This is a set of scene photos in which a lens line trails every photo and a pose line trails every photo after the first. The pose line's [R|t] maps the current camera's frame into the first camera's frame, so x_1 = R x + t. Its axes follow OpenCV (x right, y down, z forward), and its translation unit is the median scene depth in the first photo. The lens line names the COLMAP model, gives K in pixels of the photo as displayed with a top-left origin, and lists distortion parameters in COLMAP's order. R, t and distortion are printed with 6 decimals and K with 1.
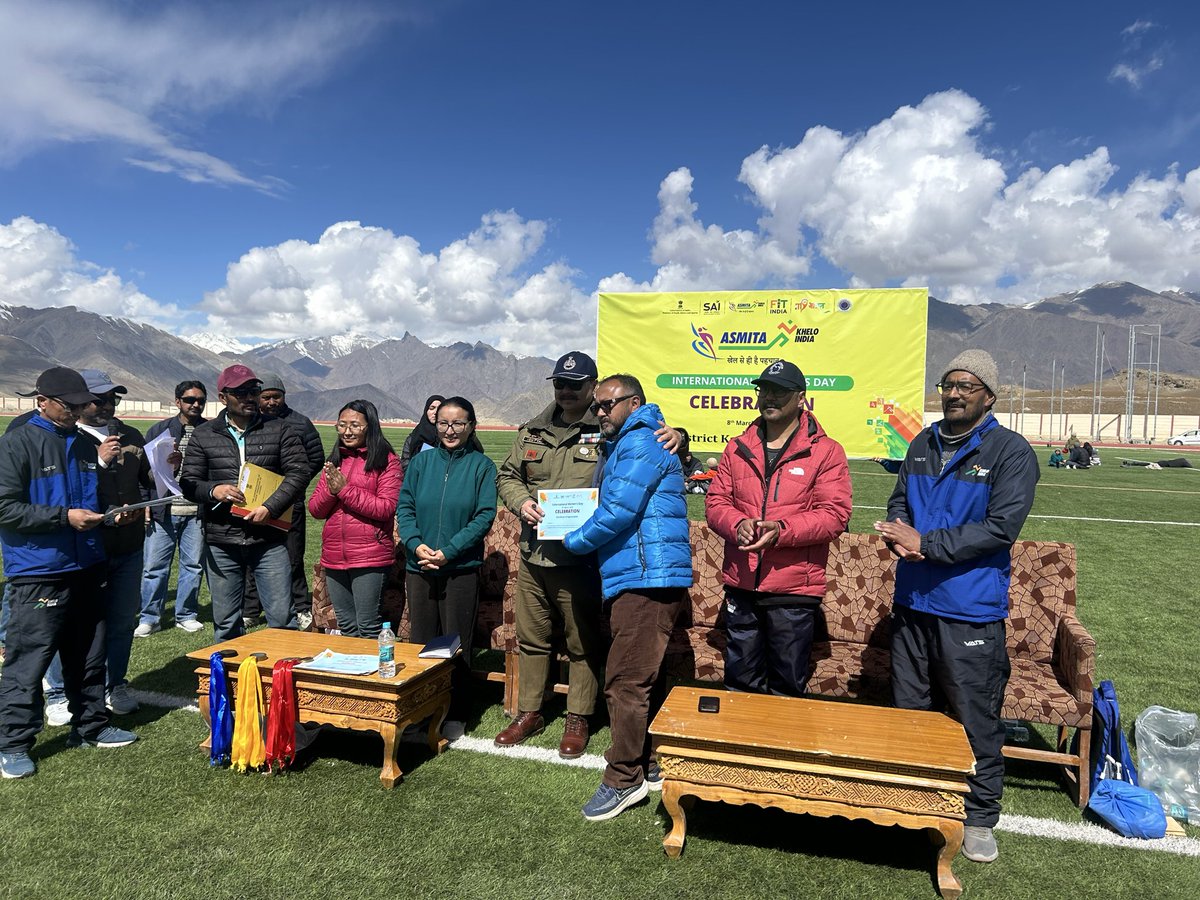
lens RADIAL K [[902.8, 0, 641.7], [0, 902.8, 475.7], [0, 0, 1]] dist [0.044947, -0.048817]
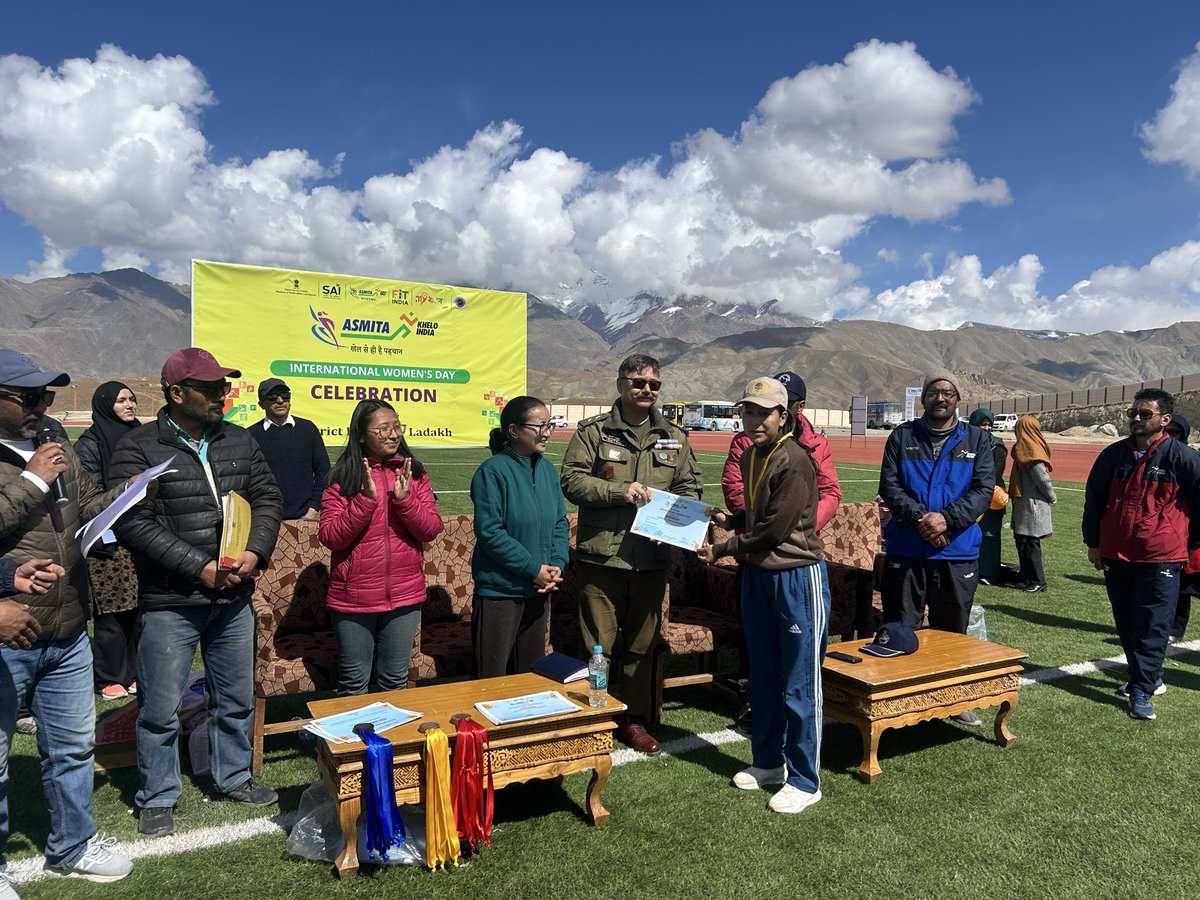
lens RADIAL K [[902.8, 0, 608.5], [0, 902.8, 453.2], [0, 0, 1]] dist [0.044947, -0.048817]
pose [[0.692603, -0.040962, 0.720155, -0.407196], [0.045014, 0.998895, 0.013524, -0.019620], [-0.719913, 0.023050, 0.693682, 0.156875]]
